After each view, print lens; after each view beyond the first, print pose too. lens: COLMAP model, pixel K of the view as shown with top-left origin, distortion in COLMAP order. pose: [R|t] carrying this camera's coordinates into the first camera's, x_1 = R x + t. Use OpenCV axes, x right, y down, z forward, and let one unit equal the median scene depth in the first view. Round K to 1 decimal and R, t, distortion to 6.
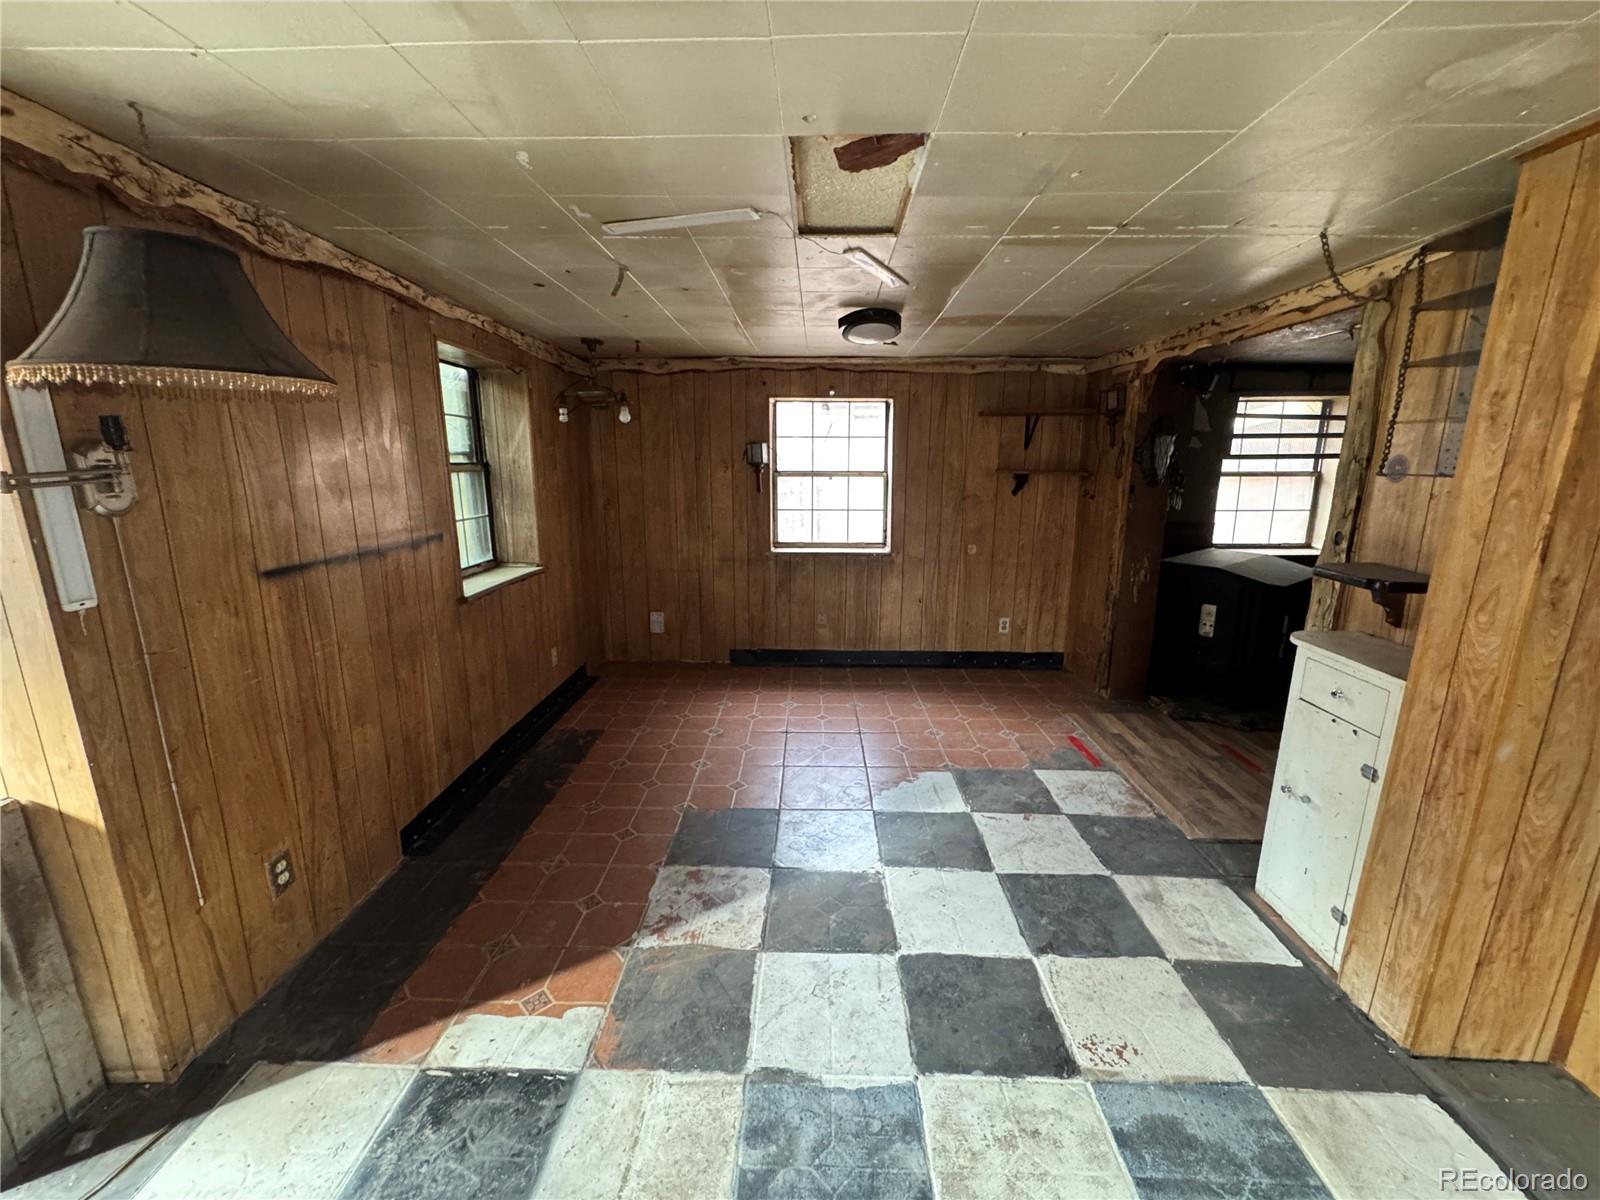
lens RADIAL K [[630.4, 0, 812.6], [0, 630.4, 595.8], [0, 0, 1]] dist [0.001240, -0.000256]
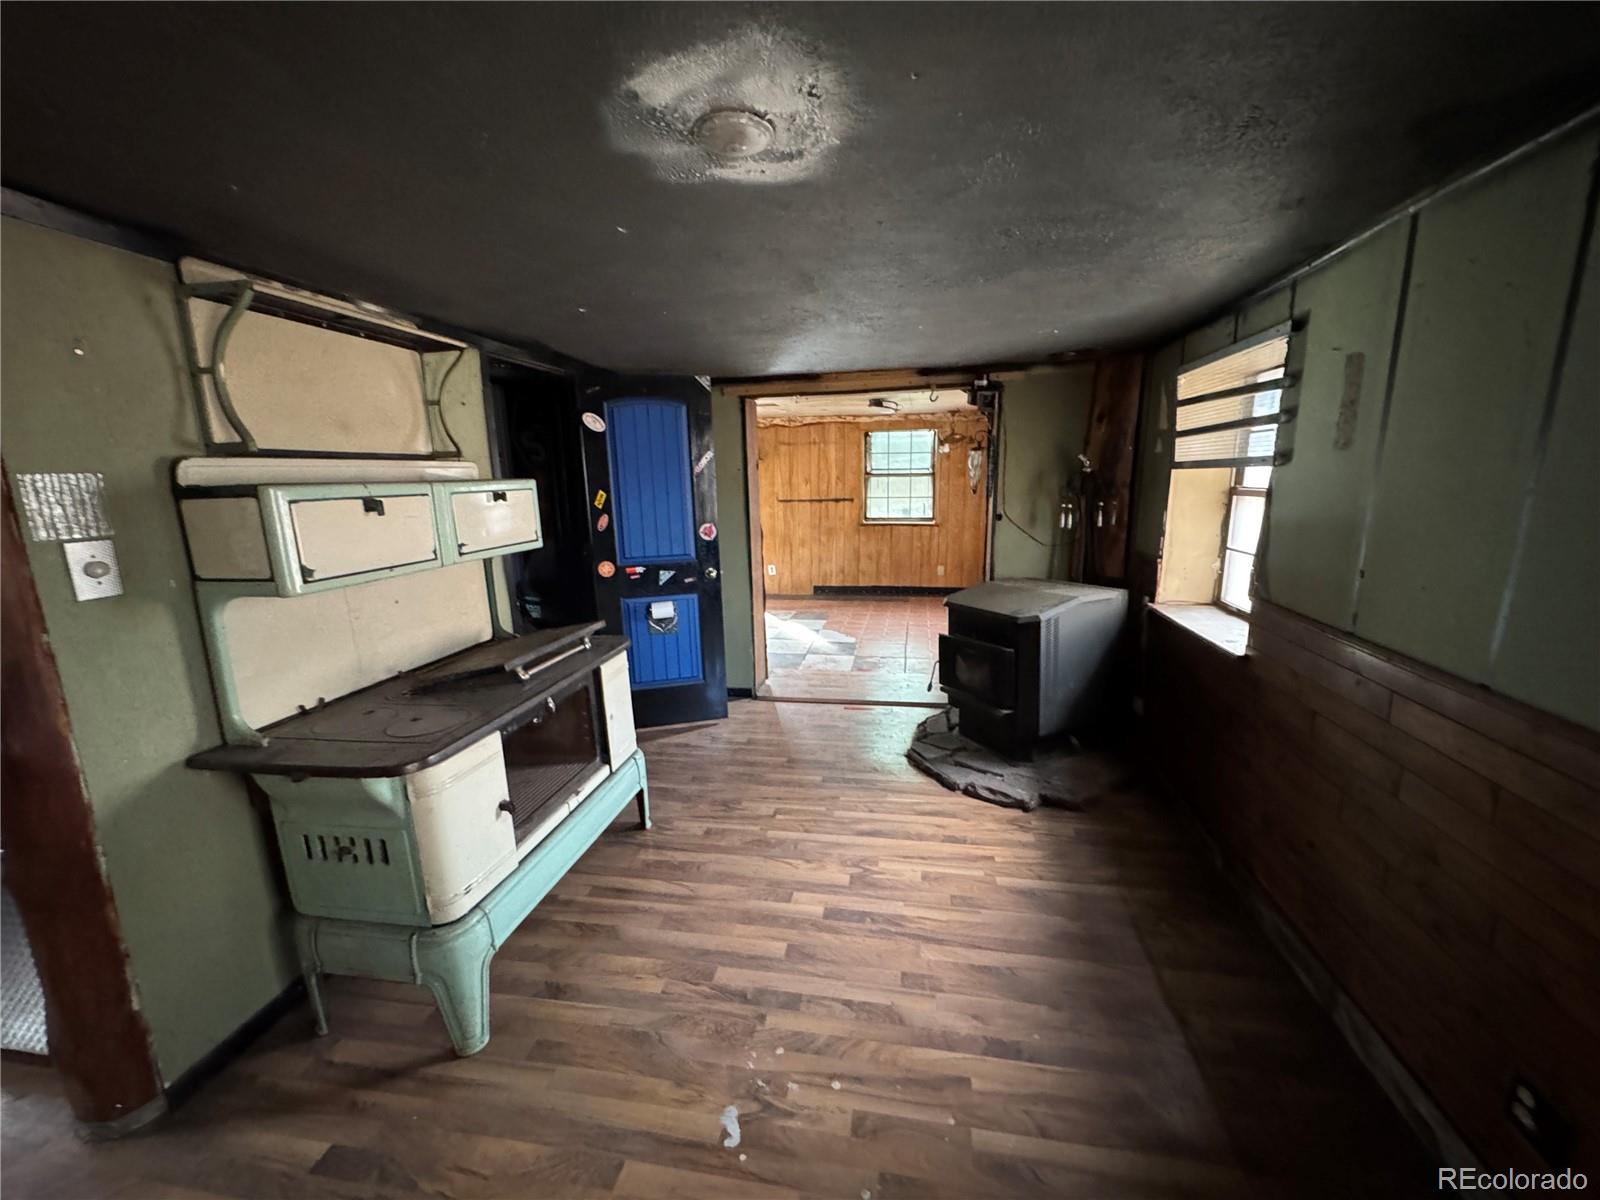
lens RADIAL K [[630.4, 0, 809.4], [0, 630.4, 603.9], [0, 0, 1]] dist [0.001240, -0.000256]
pose [[-0.174831, 0.178152, -0.968347, 2.991538], [-0.192672, 0.958290, 0.211088, -0.267448], [0.965563, 0.223478, -0.133214, 1.672774]]
